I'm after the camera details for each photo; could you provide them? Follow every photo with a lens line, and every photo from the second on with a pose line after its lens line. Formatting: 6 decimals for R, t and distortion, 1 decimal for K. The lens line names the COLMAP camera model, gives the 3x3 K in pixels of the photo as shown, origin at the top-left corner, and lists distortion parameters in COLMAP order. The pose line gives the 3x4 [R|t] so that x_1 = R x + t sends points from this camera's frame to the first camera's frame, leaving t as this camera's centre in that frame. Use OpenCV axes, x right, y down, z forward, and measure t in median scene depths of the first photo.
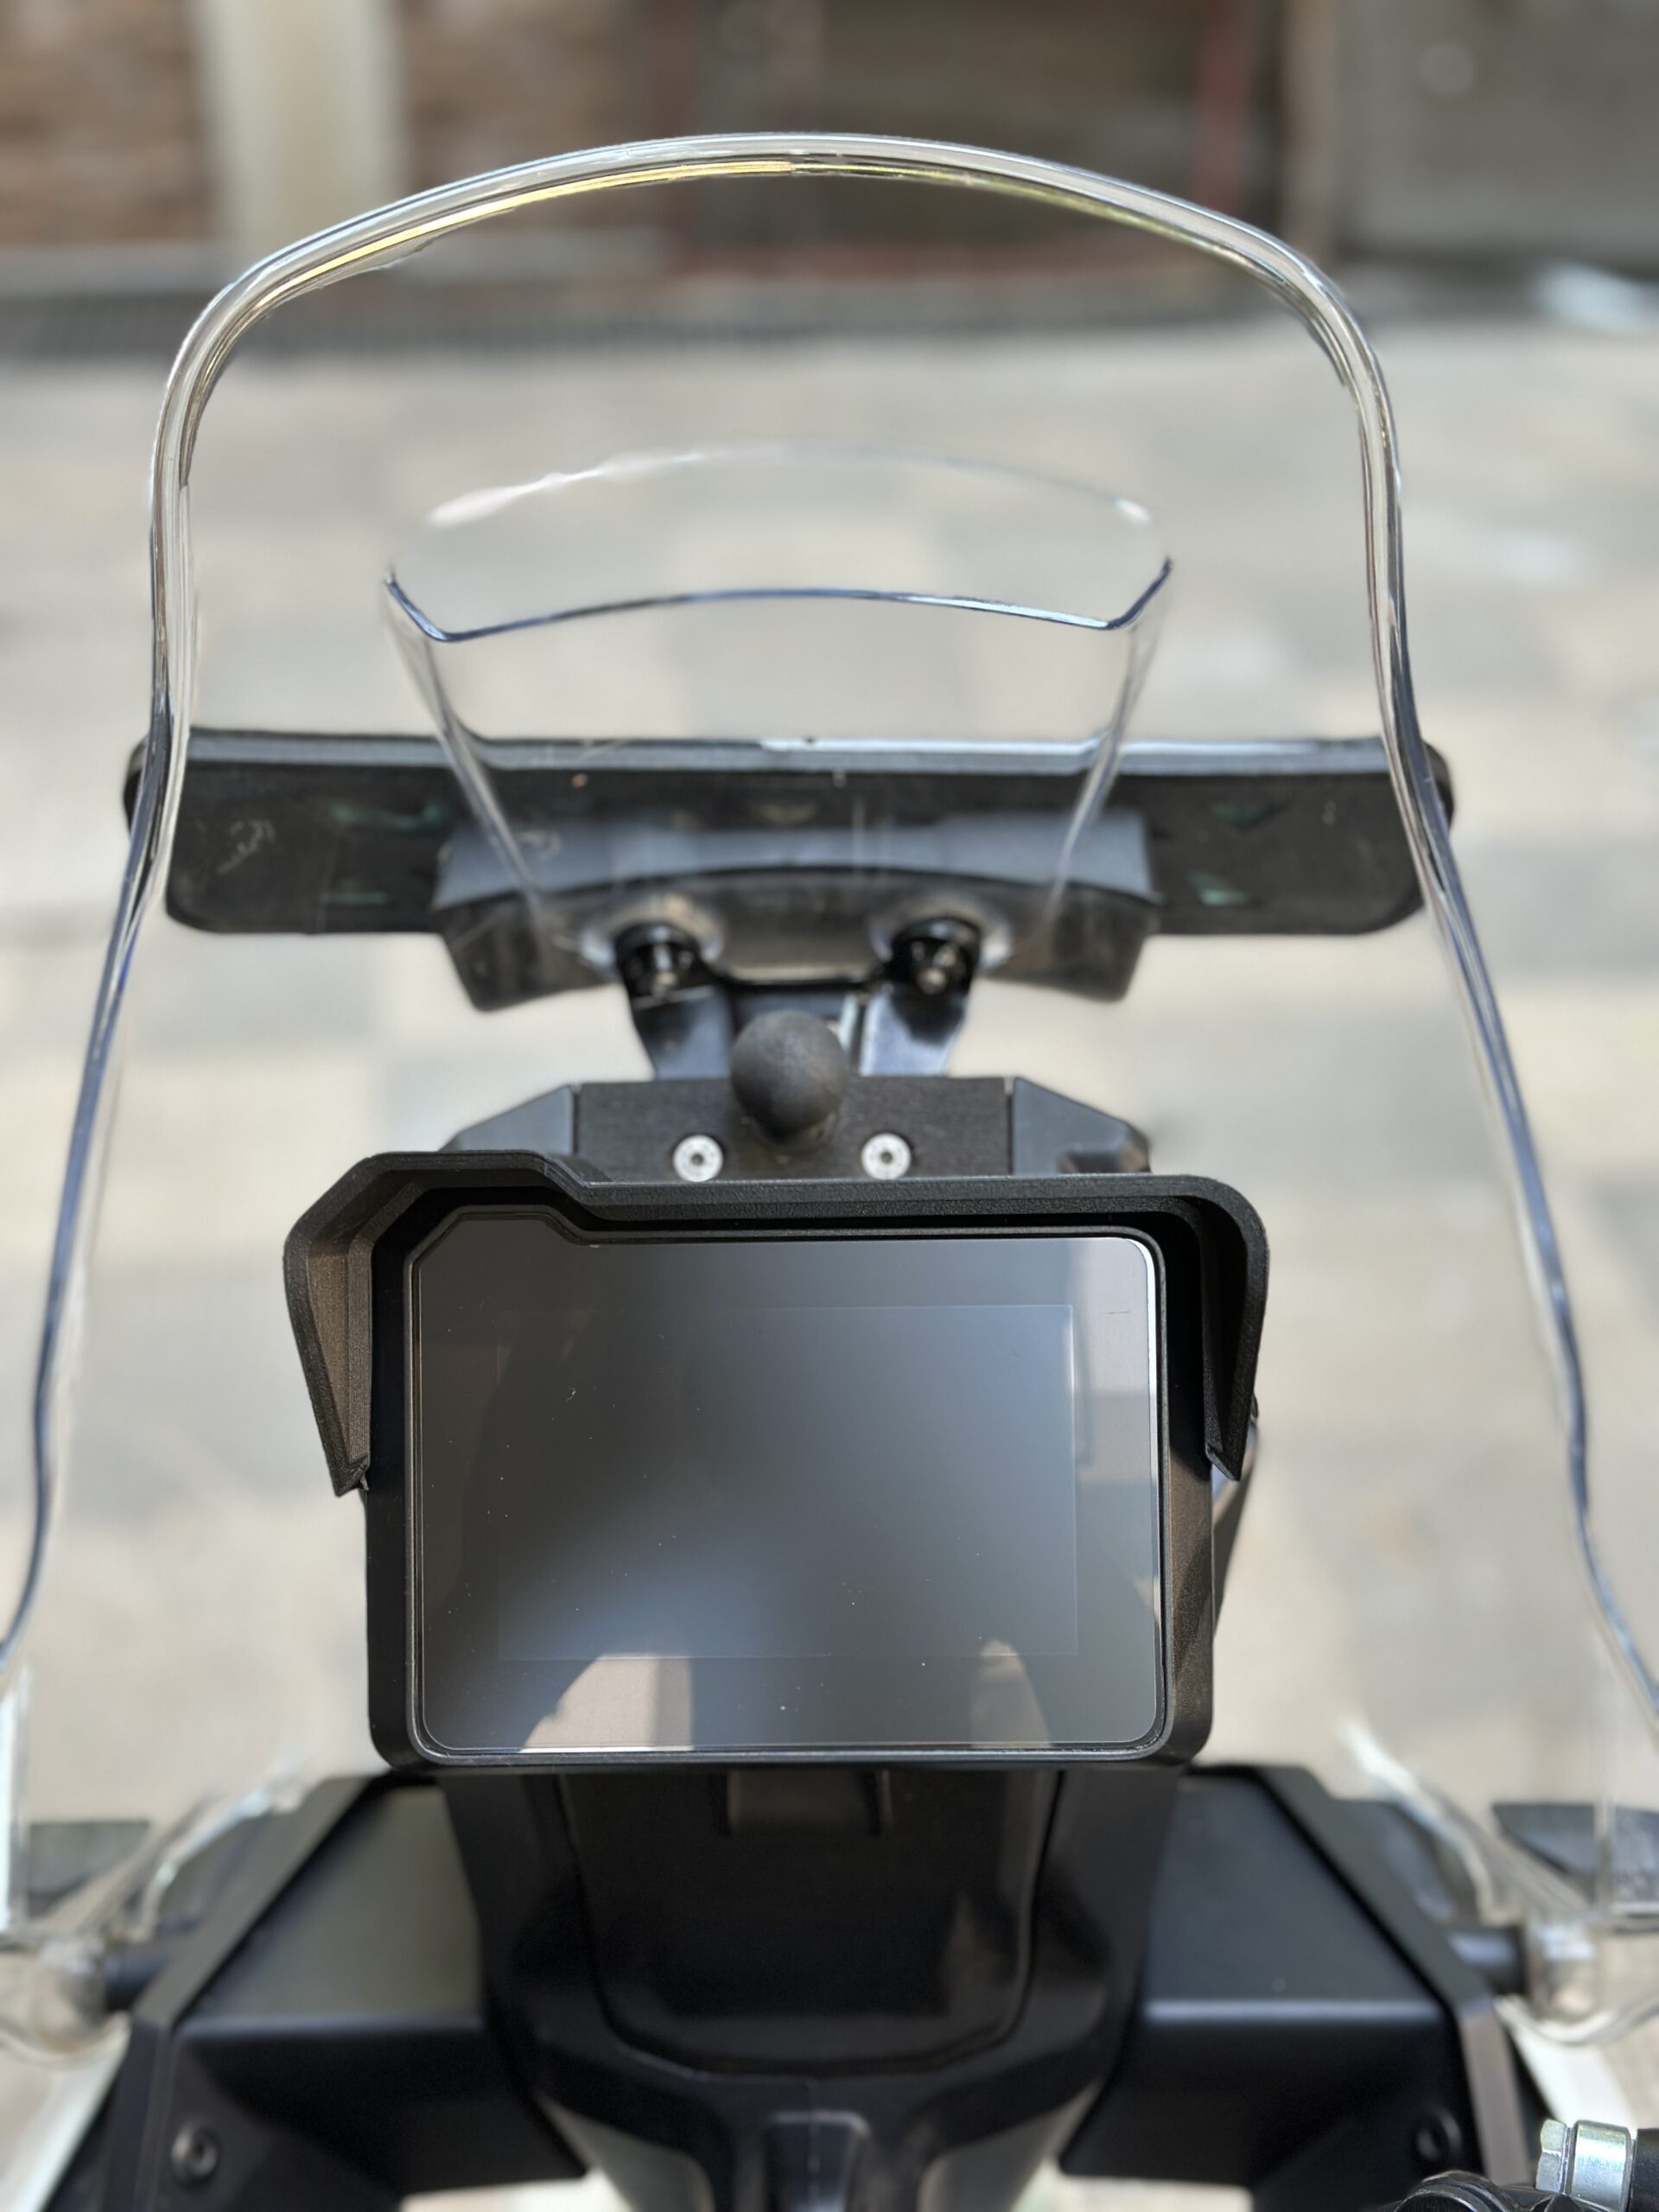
lens RADIAL K [[3102.3, 0, 829.5], [0, 3102.3, 1106.0], [0, 0, 1]] dist [-0.001688, 0.000427]
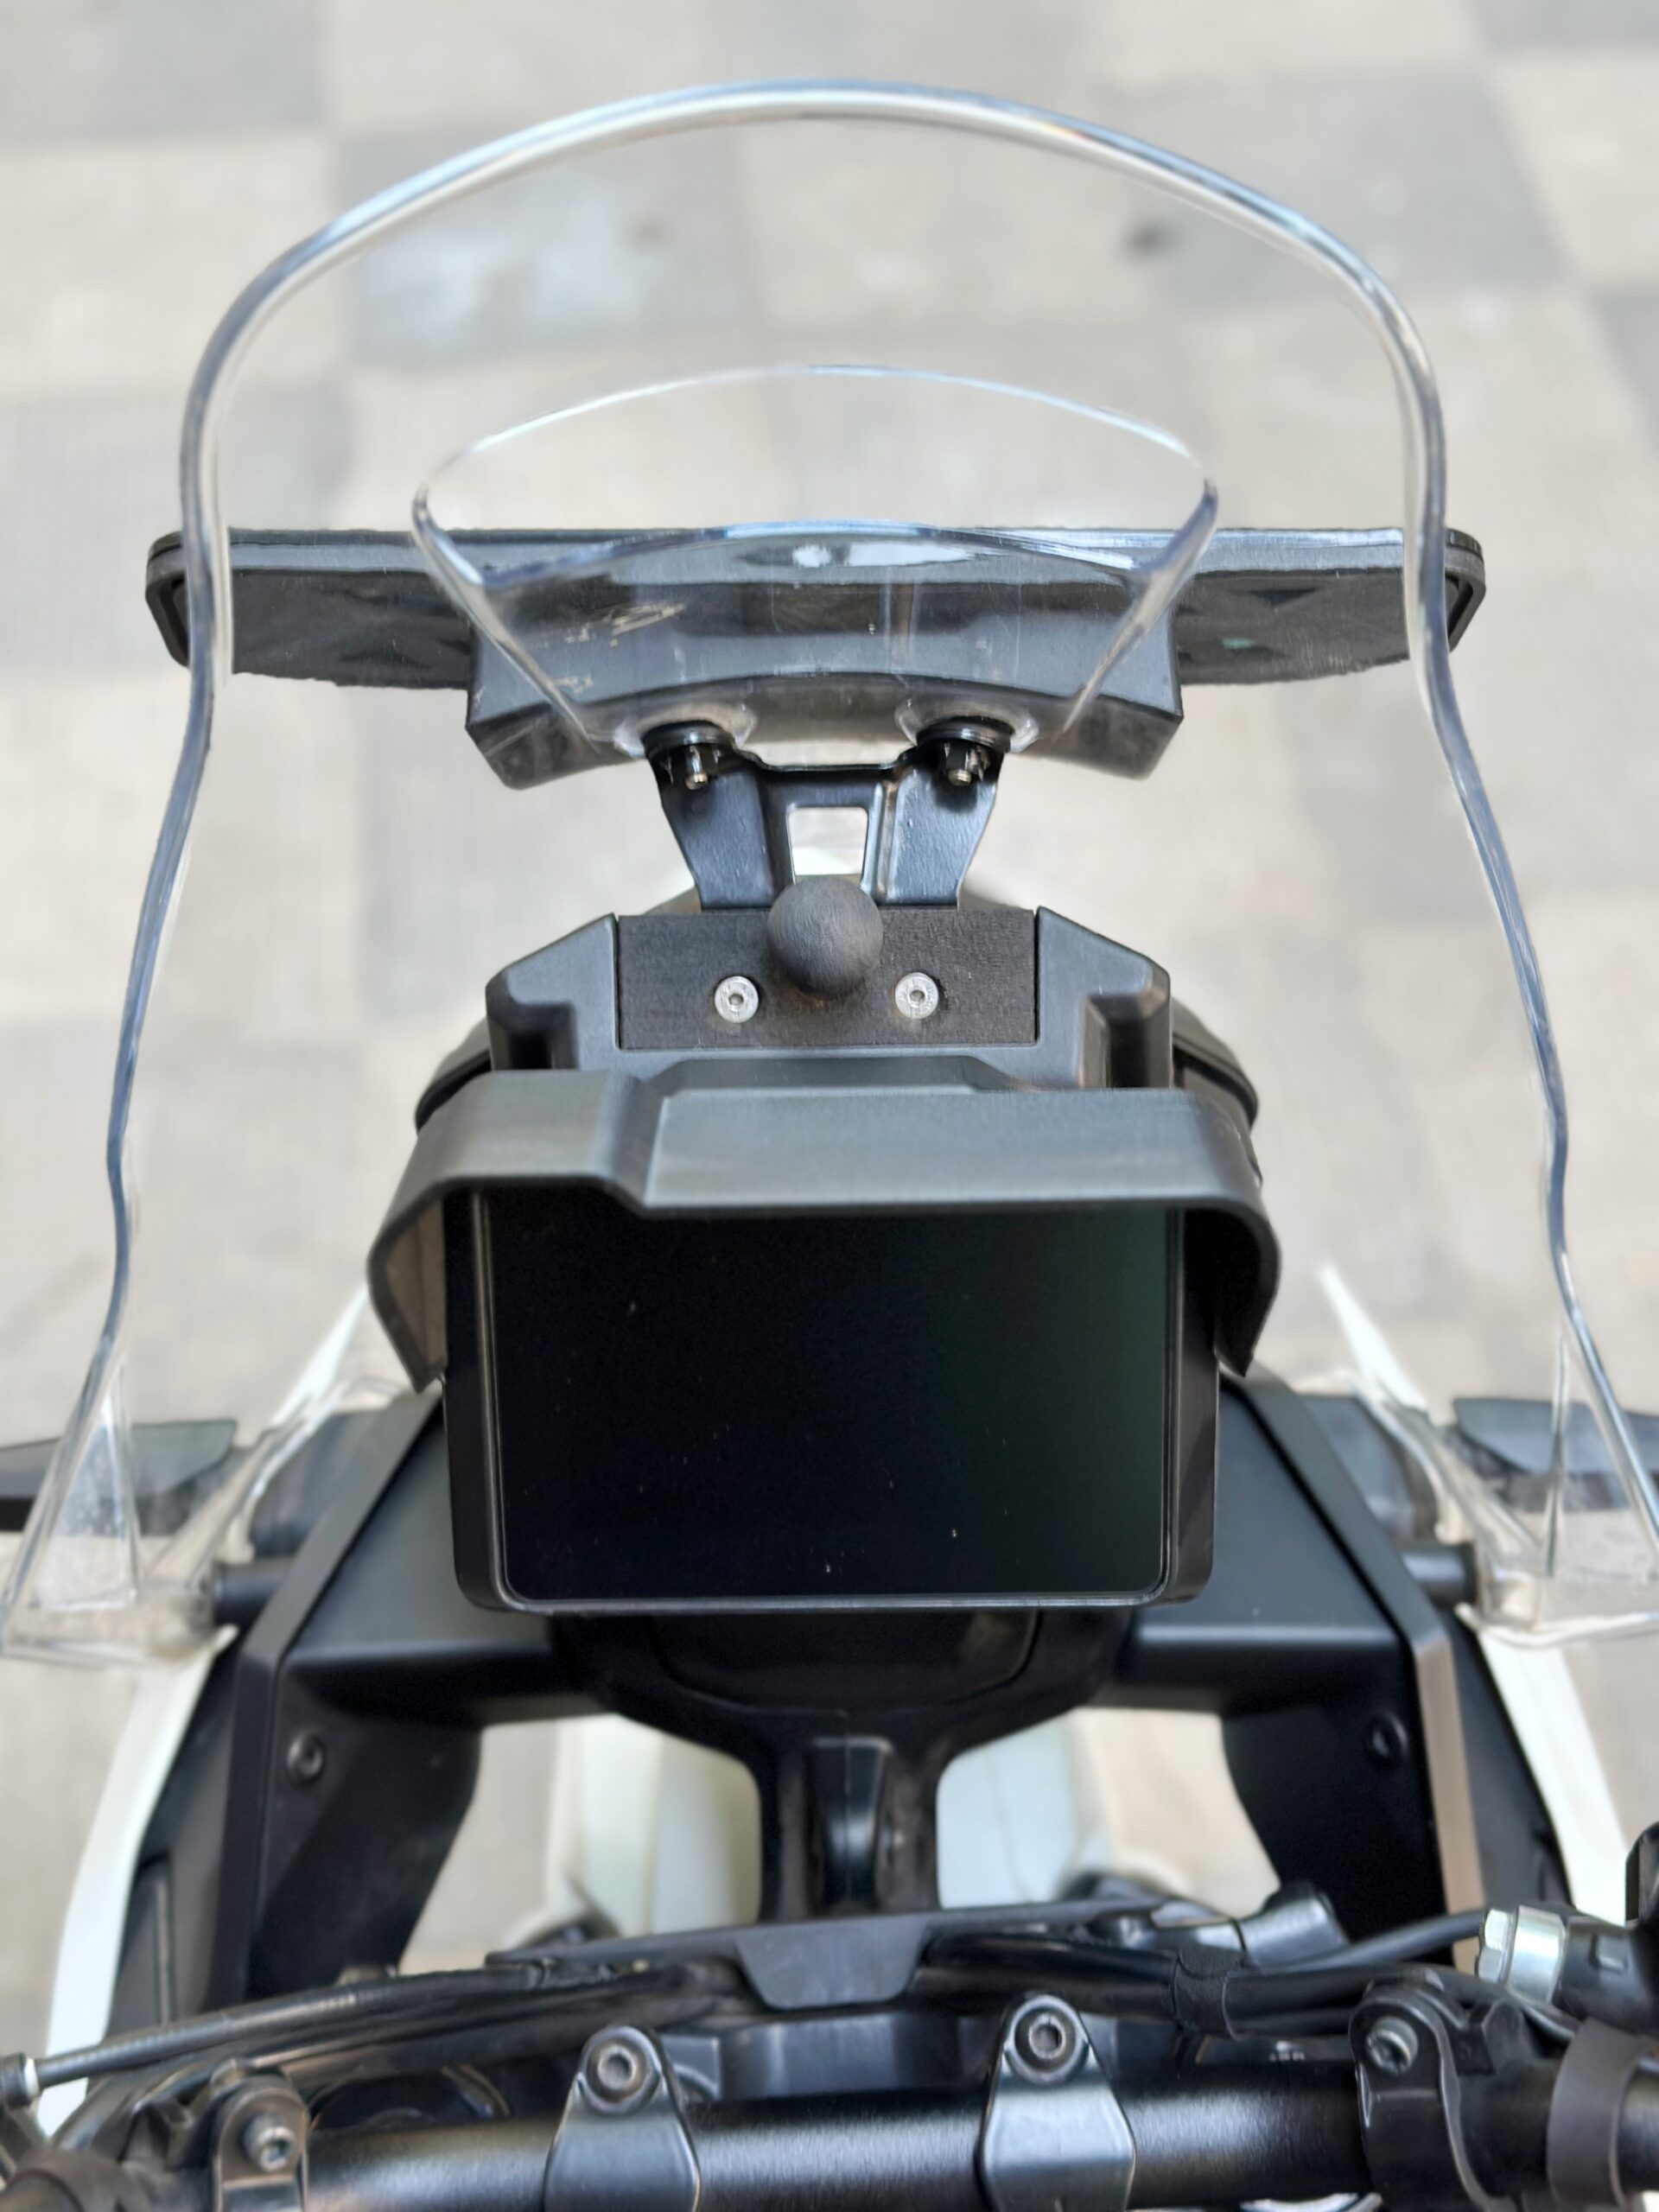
lens RADIAL K [[3091.8, 0, 865.2], [0, 3091.8, 1106.7], [0, 0, 1]] dist [0.011281, 0.003294]
pose [[0.999811, -0.007740, 0.017842, -0.016862], [0.001112, 0.938631, 0.344923, -0.288350], [-0.019417, -0.344837, 0.938462, 0.007756]]
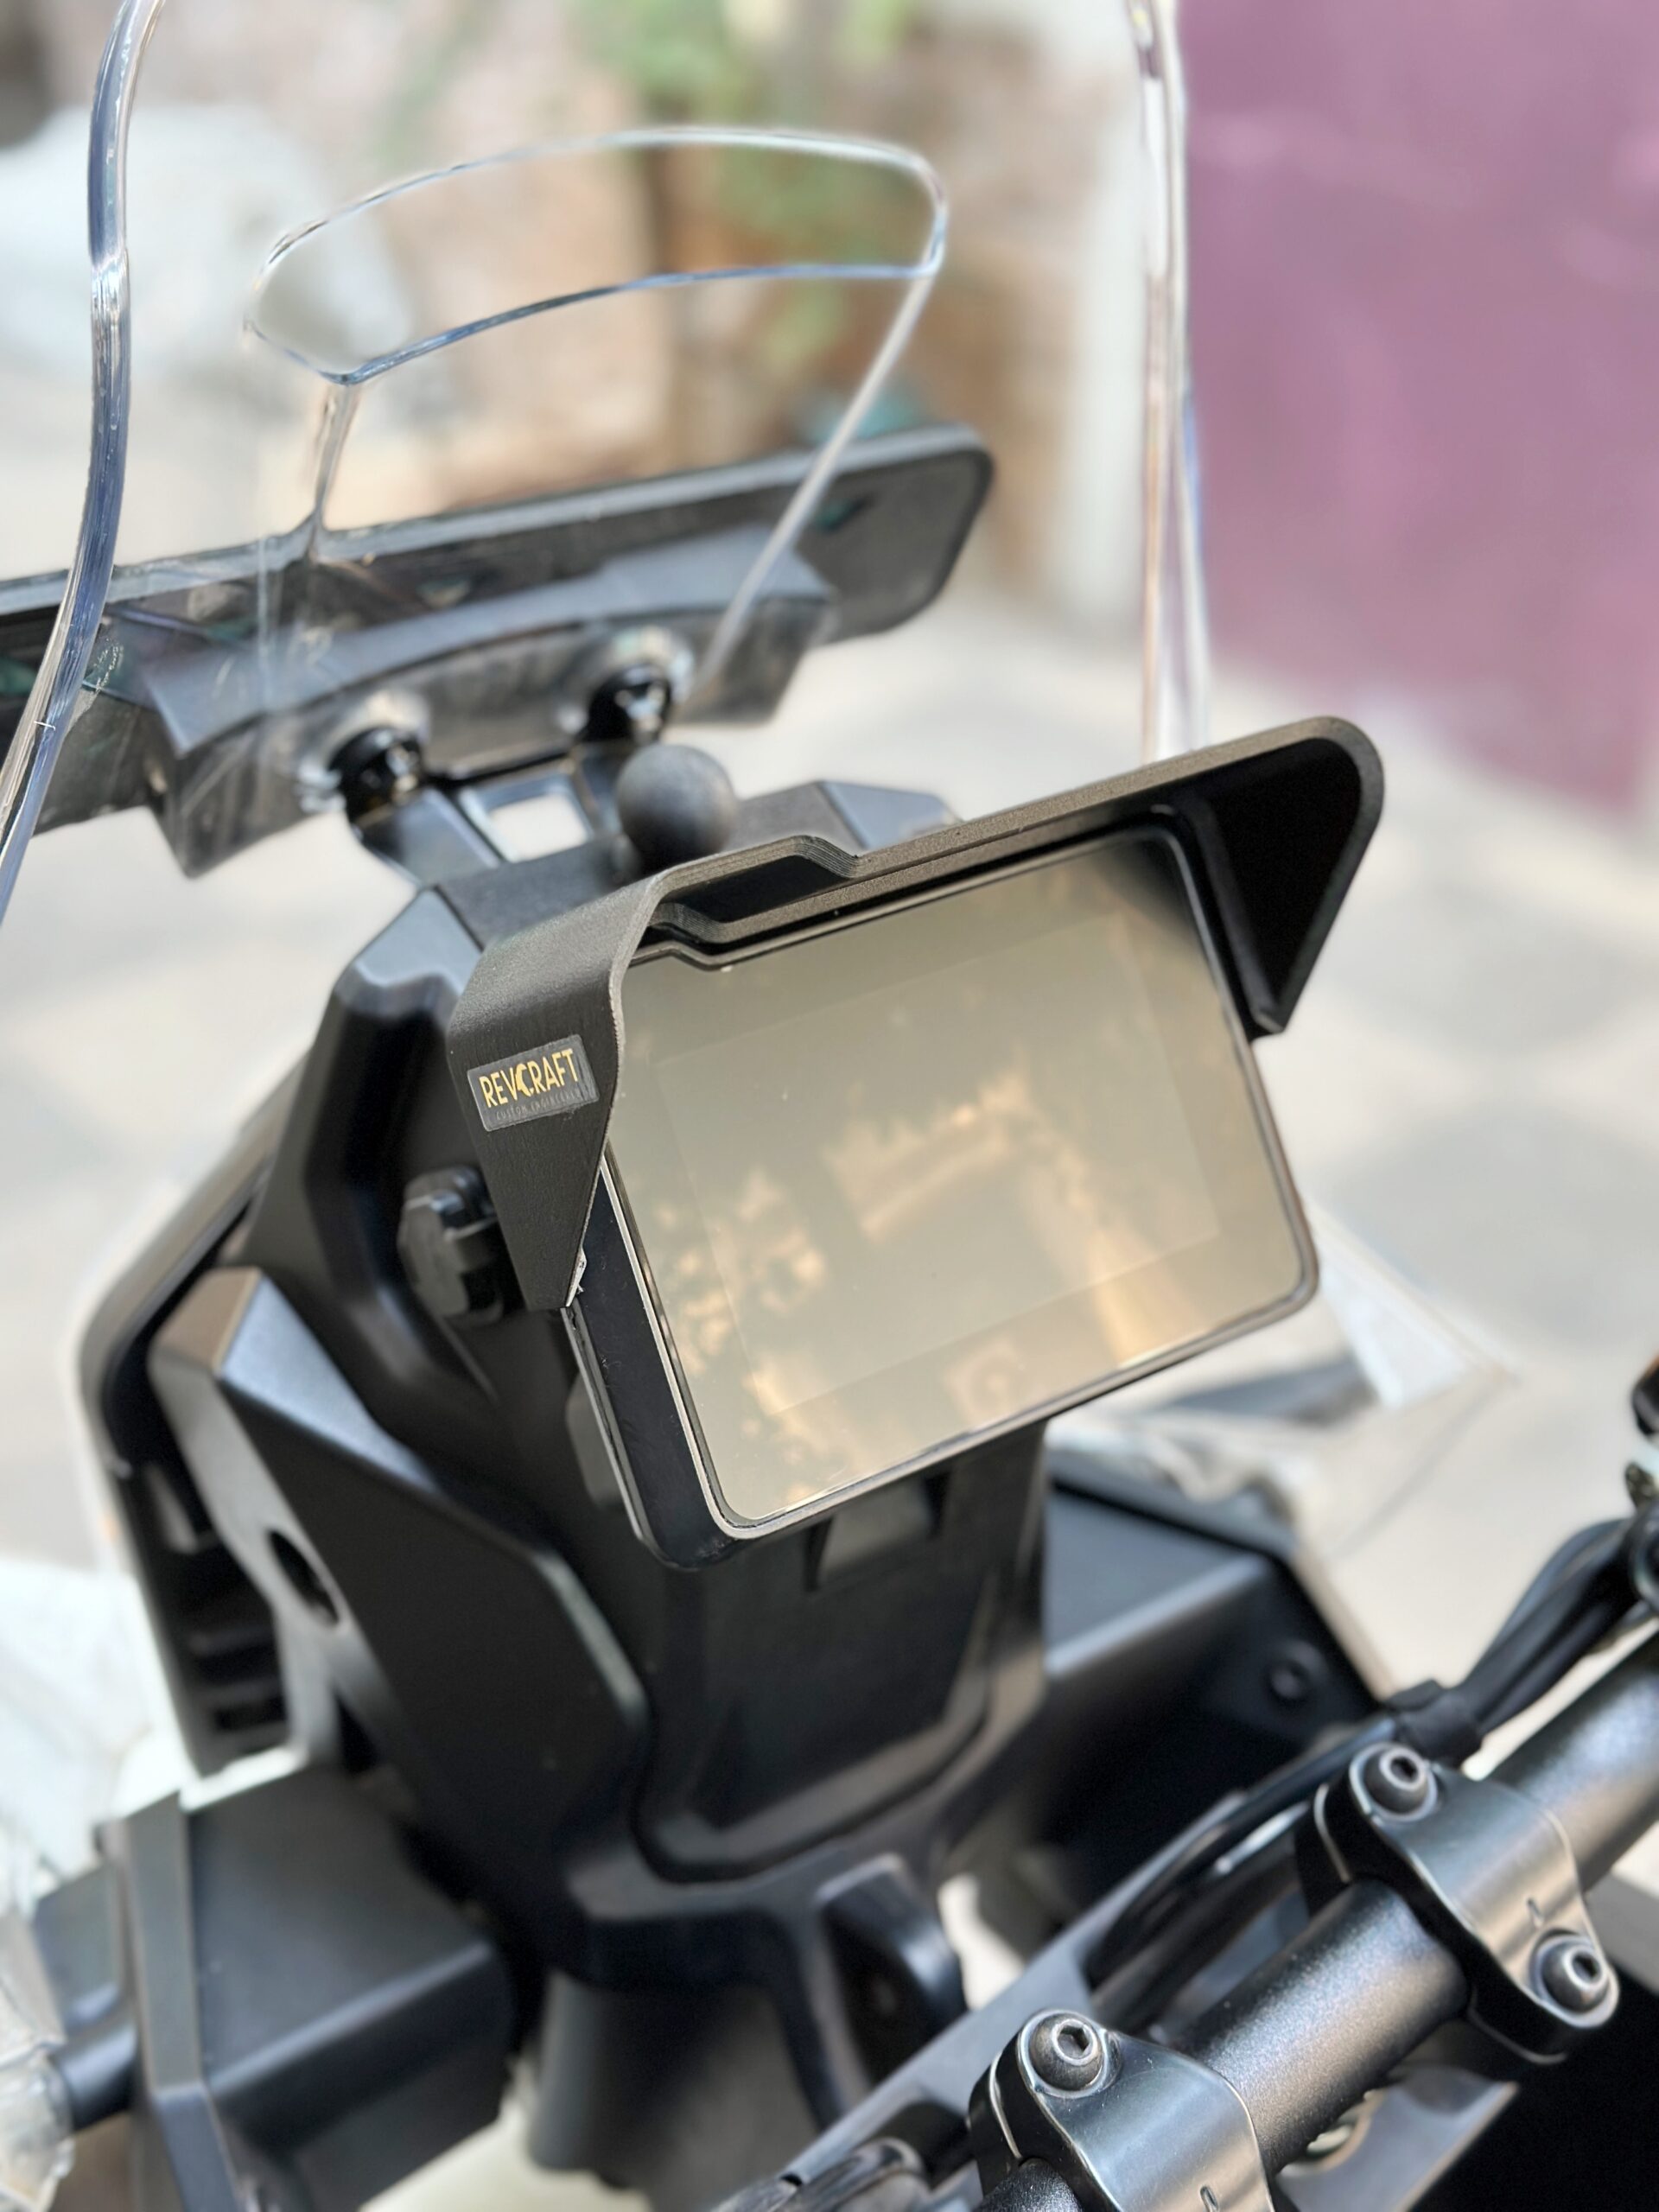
lens RADIAL K [[3102.3, 0, 829.5], [0, 3102.3, 1106.0], [0, 0, 1]] dist [-0.001688, 0.000427]
pose [[0.792035, -0.263696, 0.550586, -0.486997], [0.271627, 0.959926, 0.069001, 0.022118], [-0.546717, 0.094903, 0.831922, 0.164417]]
